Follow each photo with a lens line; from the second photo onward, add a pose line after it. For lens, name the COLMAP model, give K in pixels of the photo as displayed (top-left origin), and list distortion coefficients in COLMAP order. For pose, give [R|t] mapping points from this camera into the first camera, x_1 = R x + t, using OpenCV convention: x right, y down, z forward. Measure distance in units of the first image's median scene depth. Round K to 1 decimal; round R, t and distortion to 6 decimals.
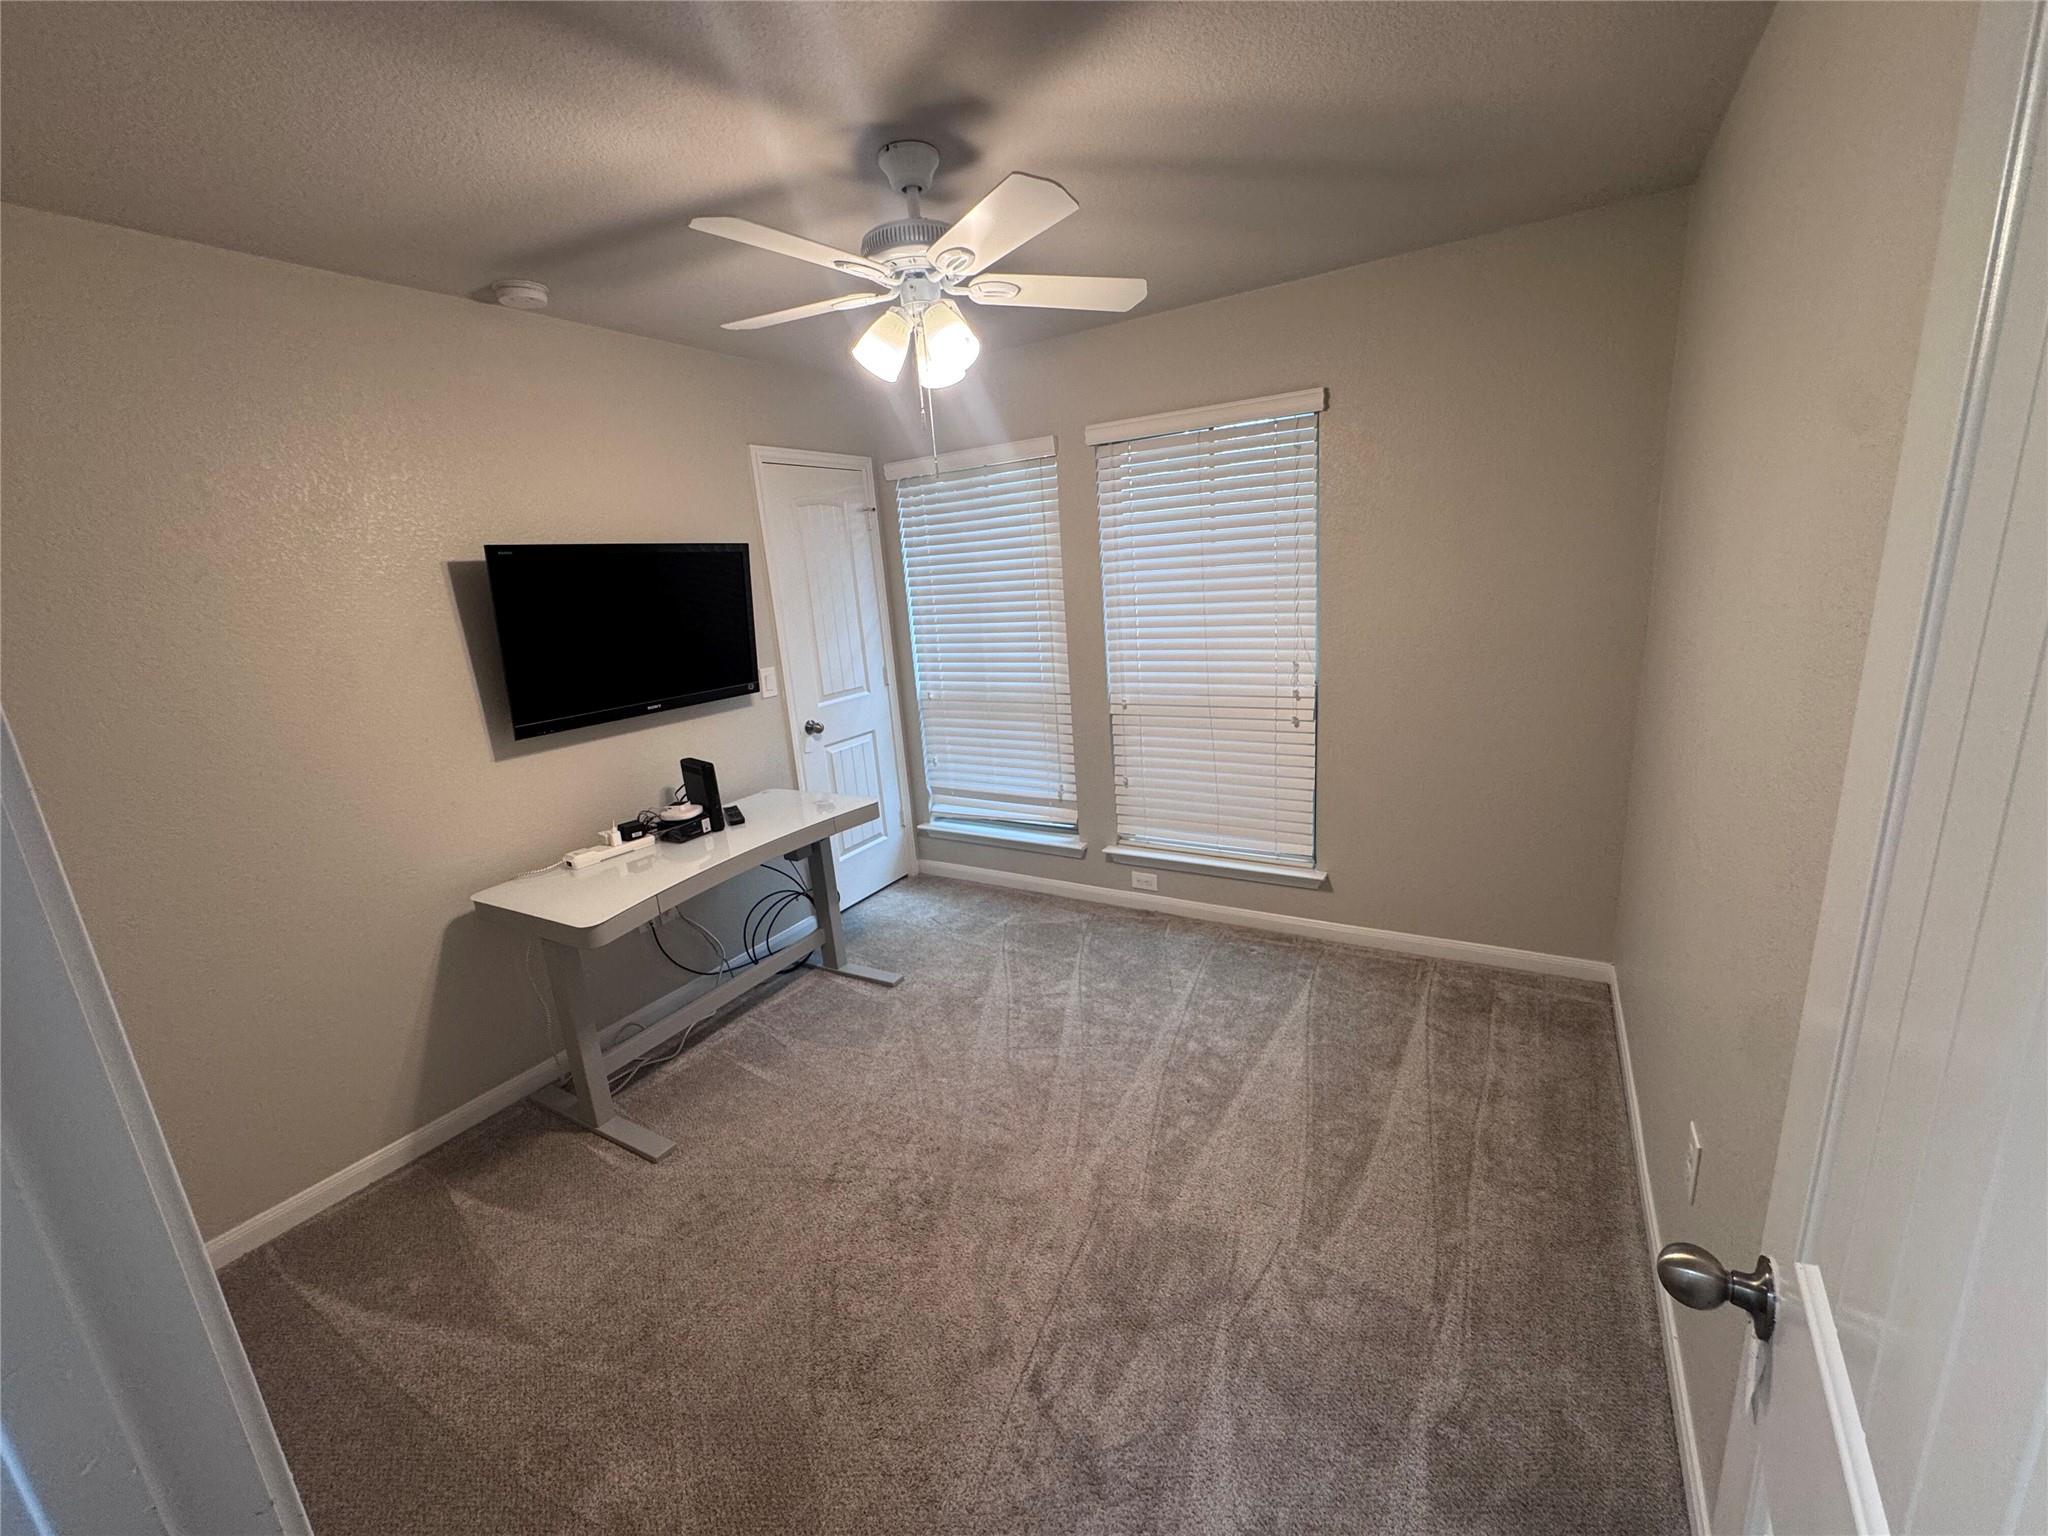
lens RADIAL K [[818.2, 0, 1025.3], [0, 818.2, 762.6], [0, 0, 1]] dist [-0.001481, 0.000385]
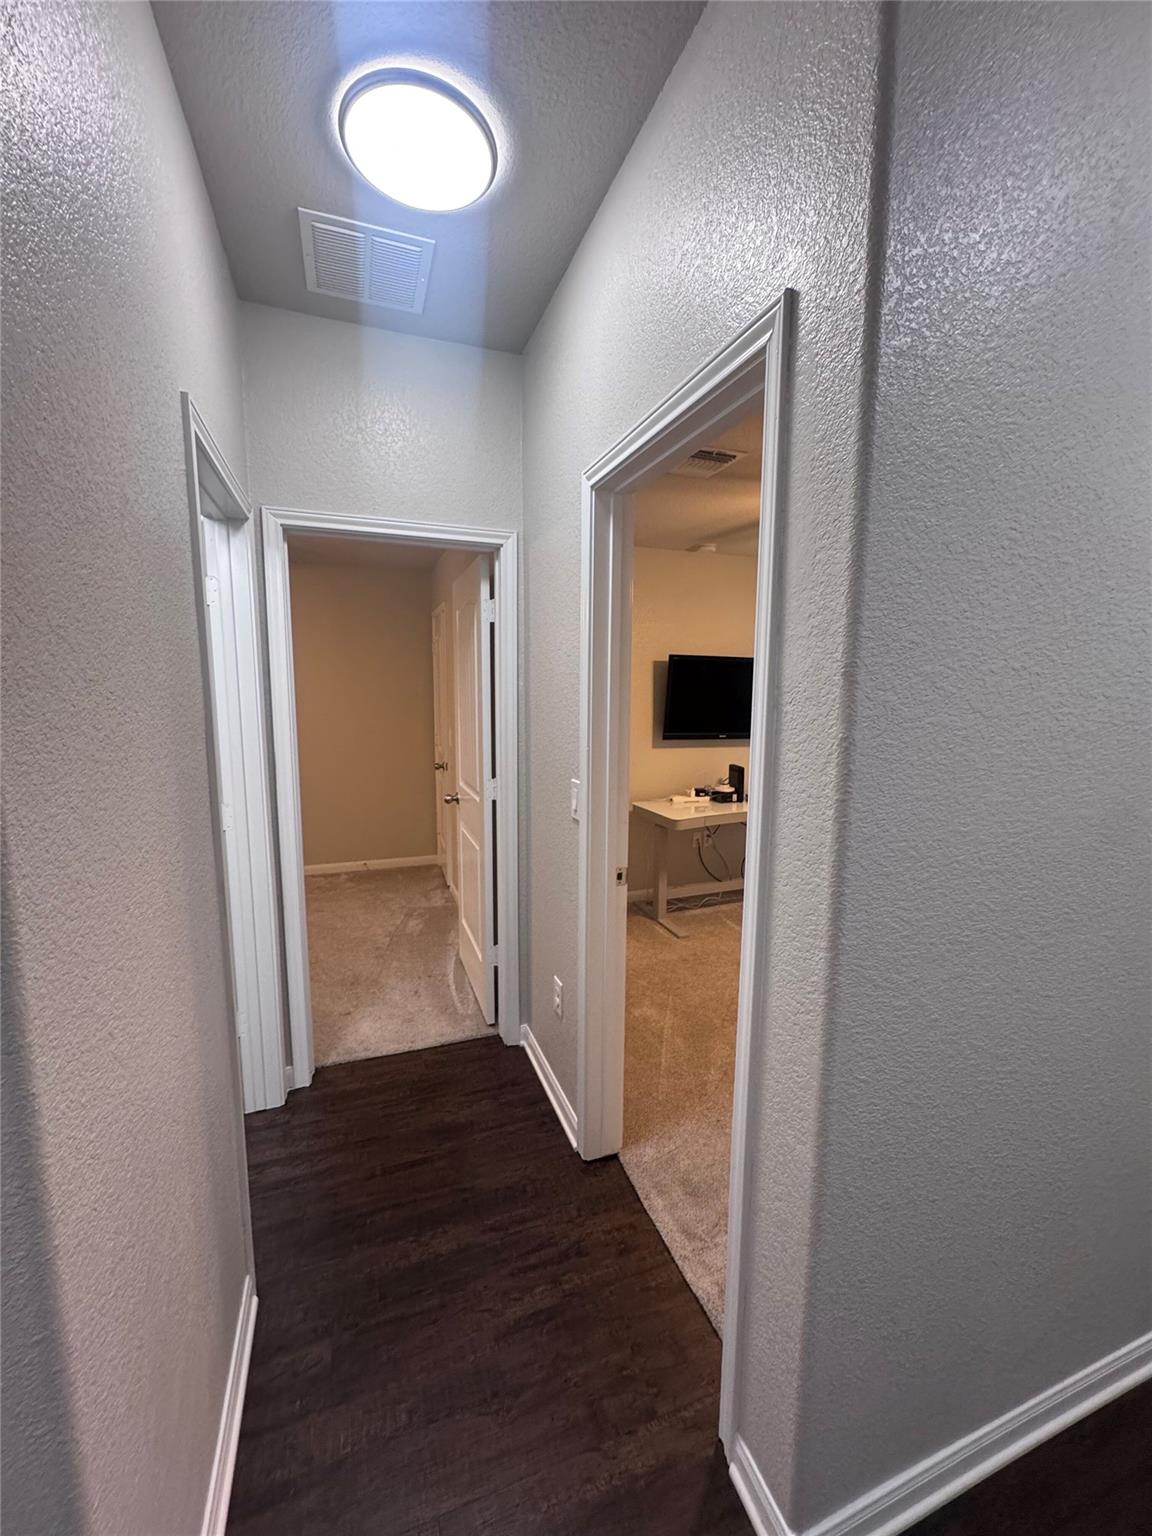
lens RADIAL K [[613.6, 0, 576.0], [0, 613.6, 768.0], [0, 0, 1]] dist [-0.001481, 0.000385]
pose [[0.772872, 0.158058, -0.614561, 0.221961], [-0.210323, 0.977544, -0.013089, 0.110903], [0.598692, 0.139373, 0.788760, -0.424434]]
